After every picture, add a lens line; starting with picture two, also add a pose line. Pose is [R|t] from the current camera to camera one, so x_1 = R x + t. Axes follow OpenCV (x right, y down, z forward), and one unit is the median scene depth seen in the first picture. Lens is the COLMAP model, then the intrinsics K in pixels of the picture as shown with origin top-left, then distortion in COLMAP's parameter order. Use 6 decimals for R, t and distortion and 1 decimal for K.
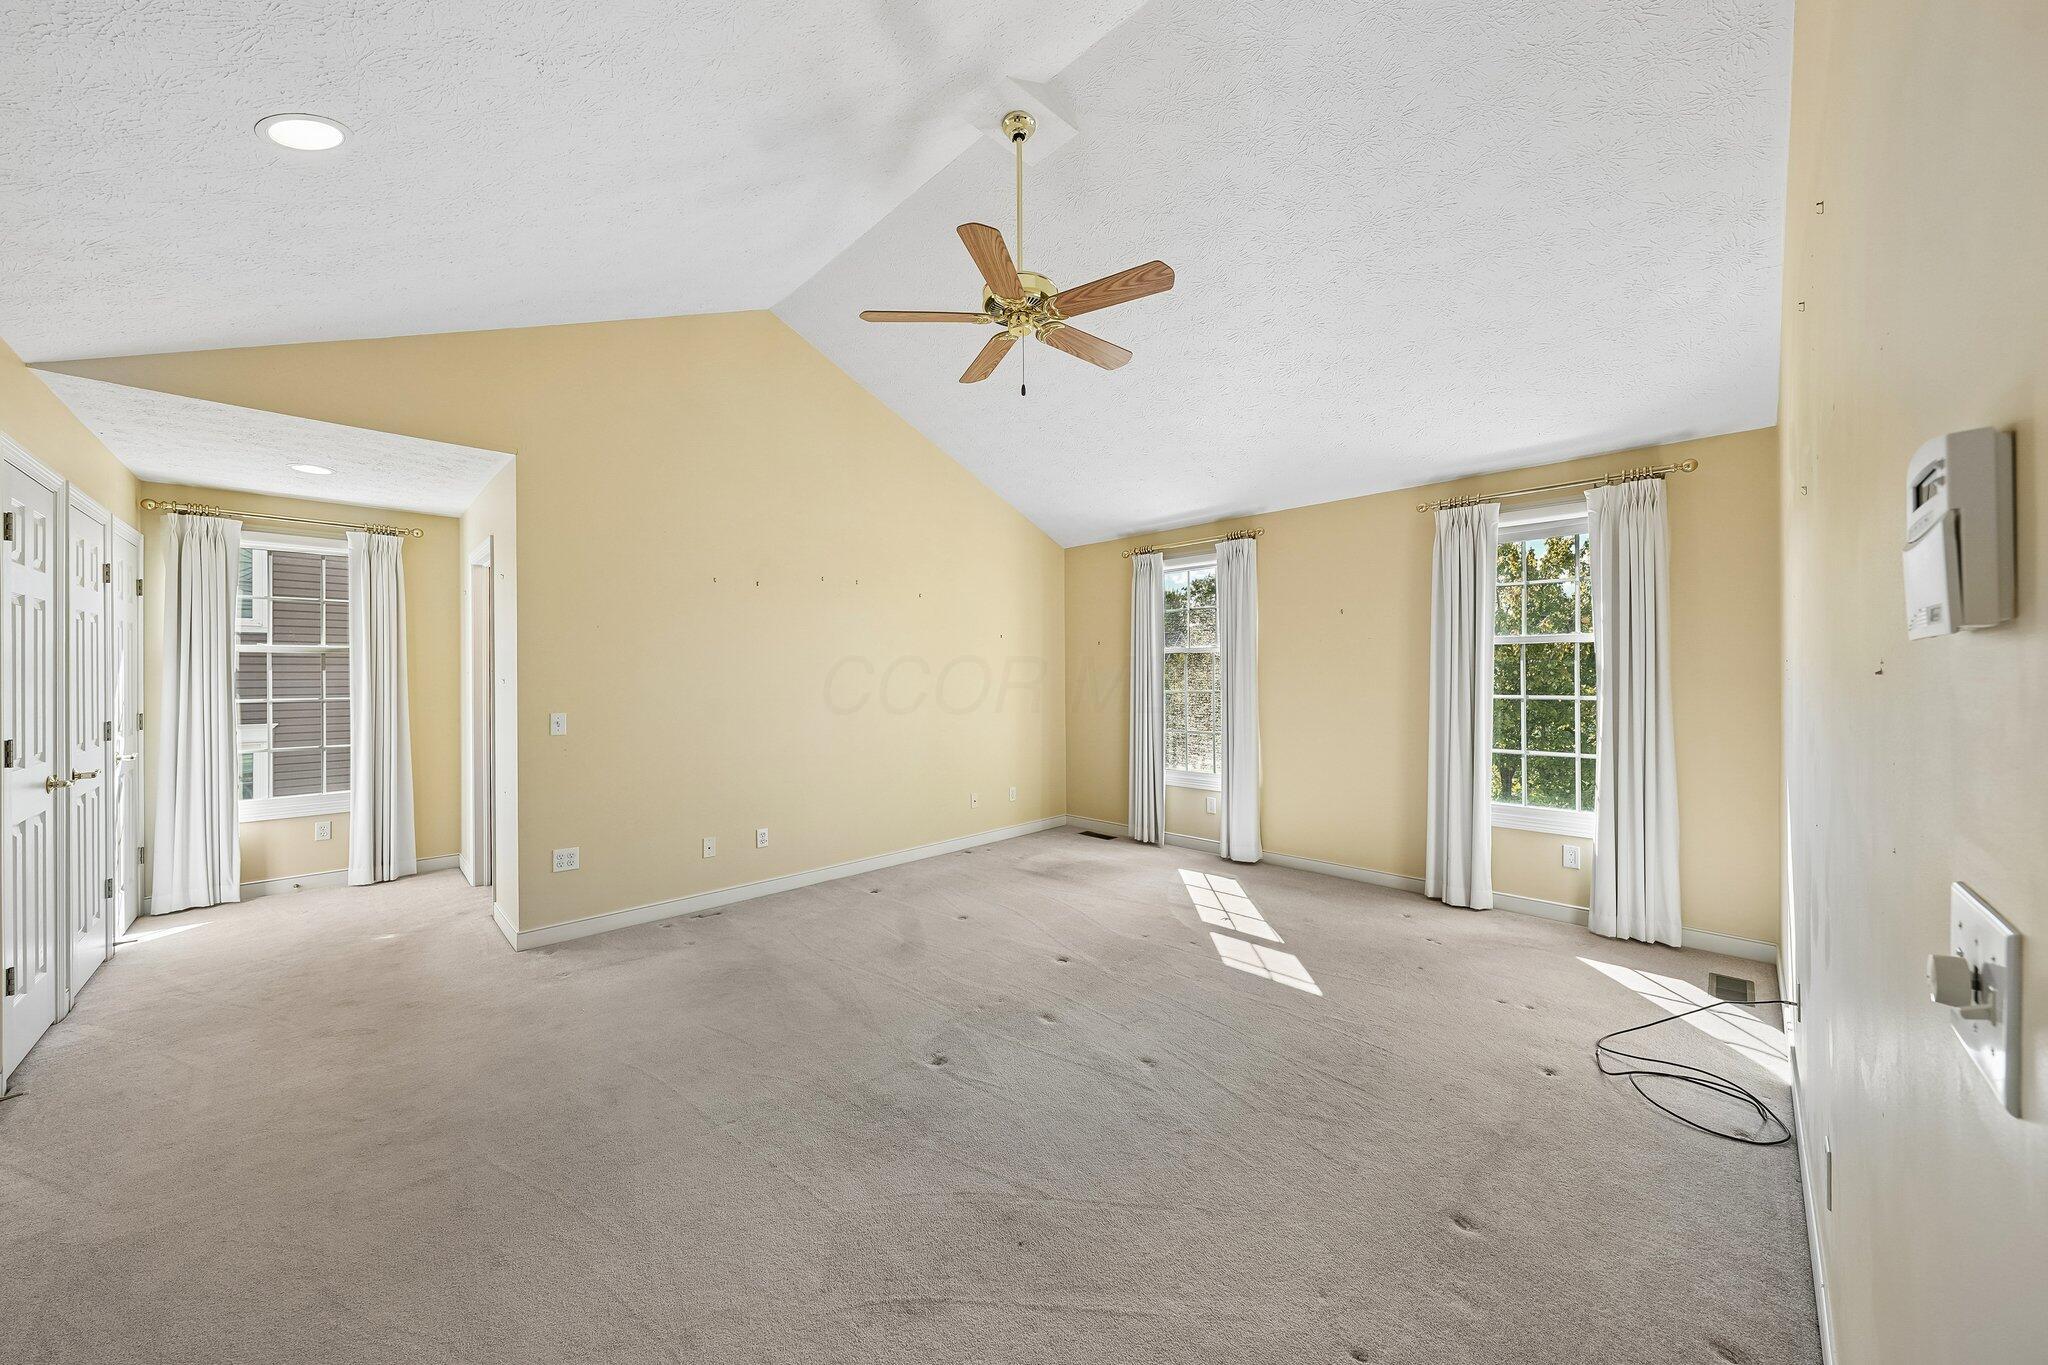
lens RADIAL K [[712.2, 0, 1032.8], [0, 712.2, 672.8], [0, 0, 1]] dist [0.008503, -0.000065]
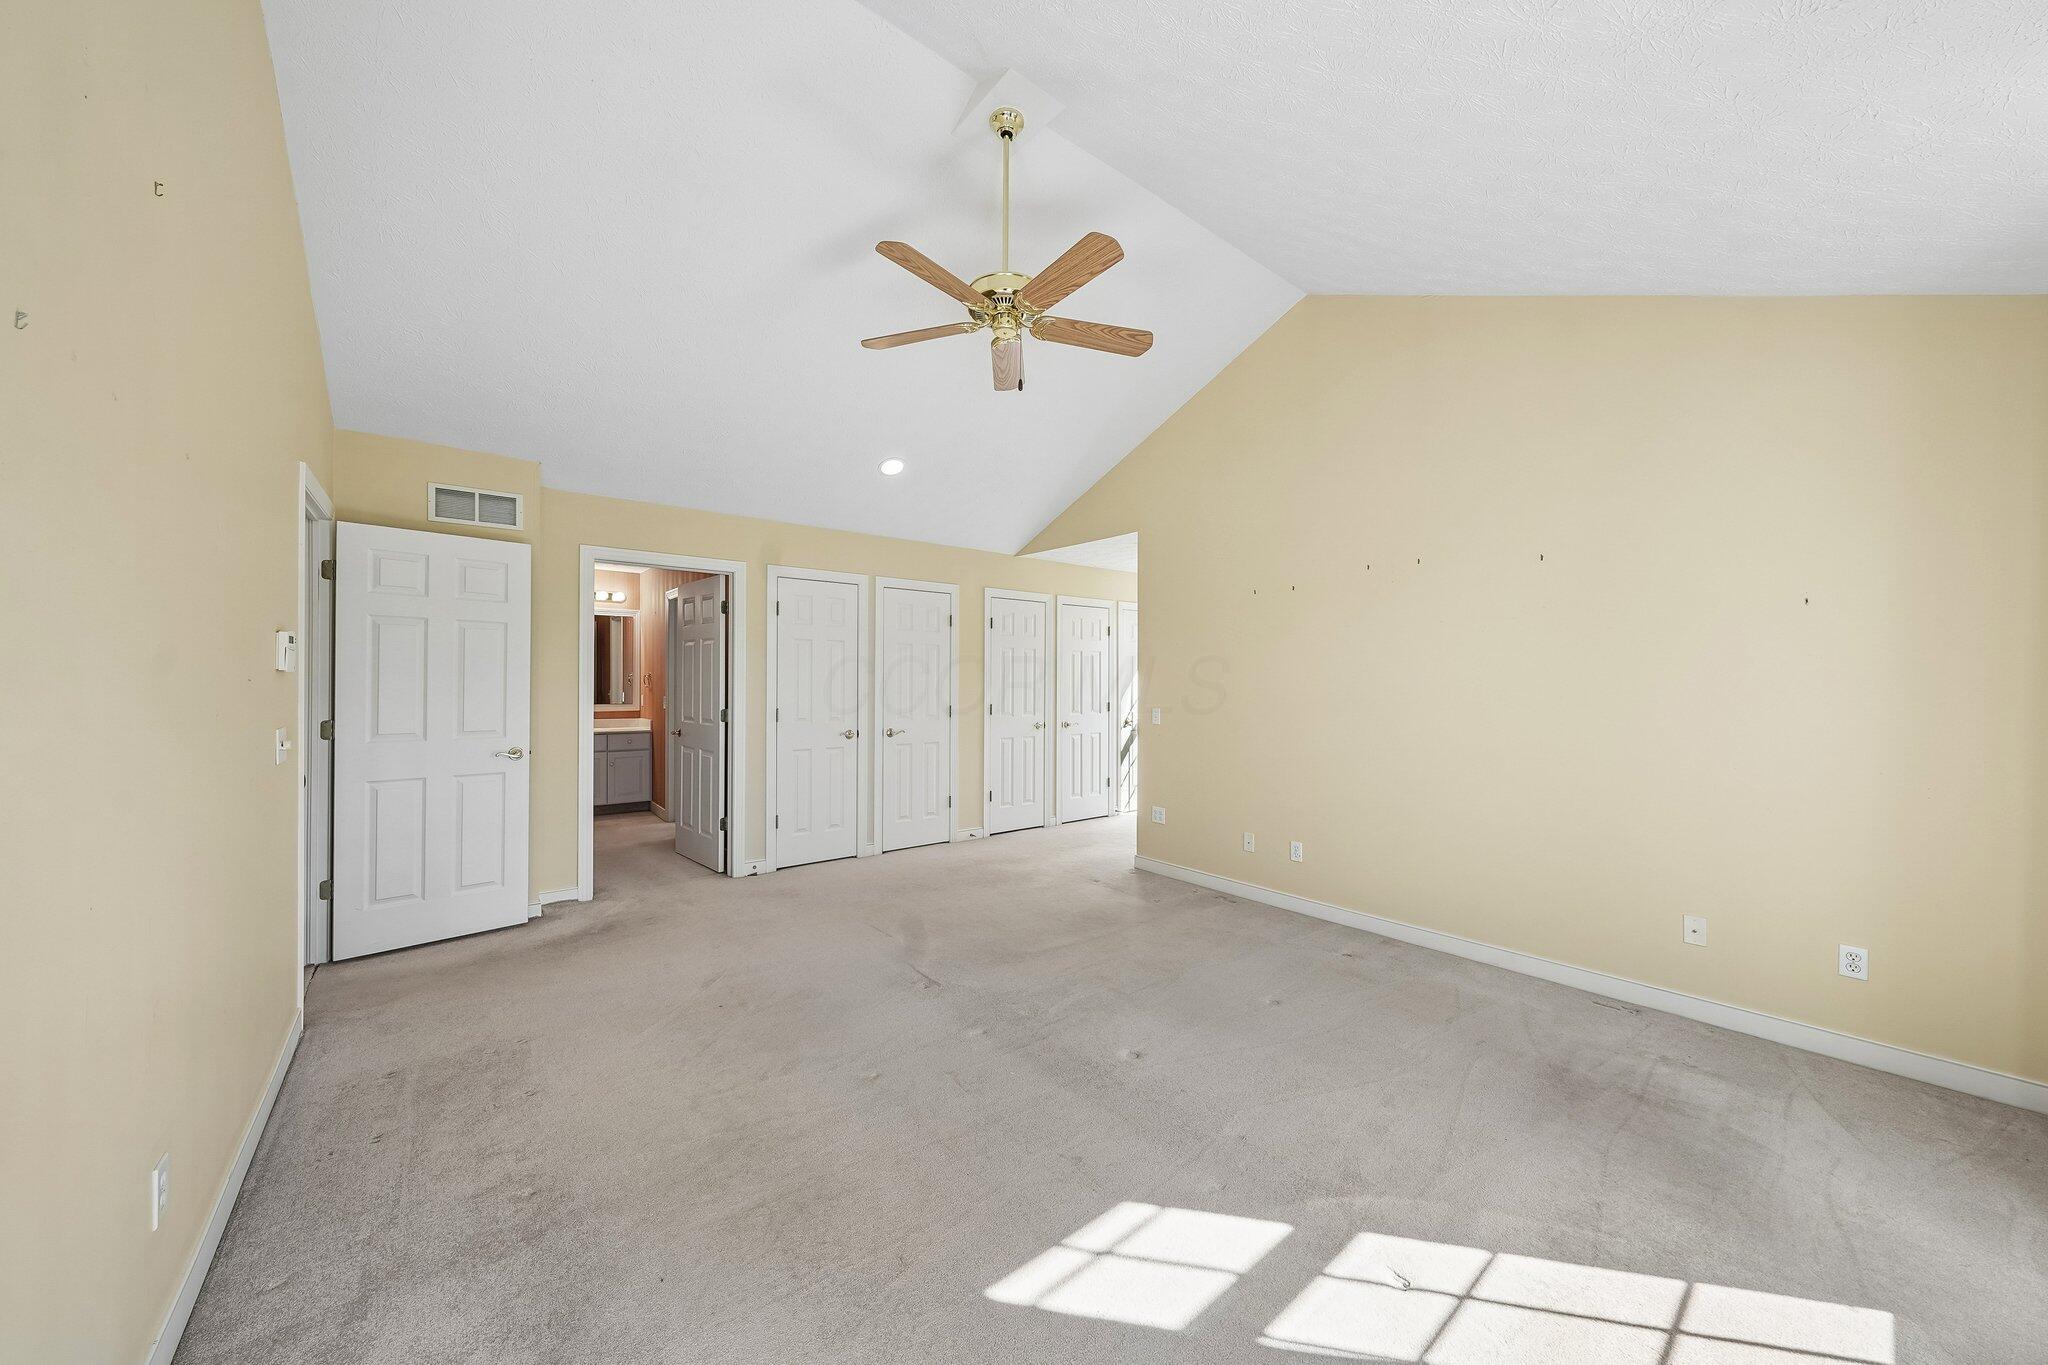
lens RADIAL K [[712.2, 0, 1011.1], [0, 712.2, 675.8], [0, 0, 1]] dist [0.008503, -0.000065]
pose [[-0.108072, -0.004639, -0.994132, 0.766377], [-0.006242, 0.999973, -0.003988, 0.000898], [0.994123, 0.005775, -0.108098, 0.890236]]
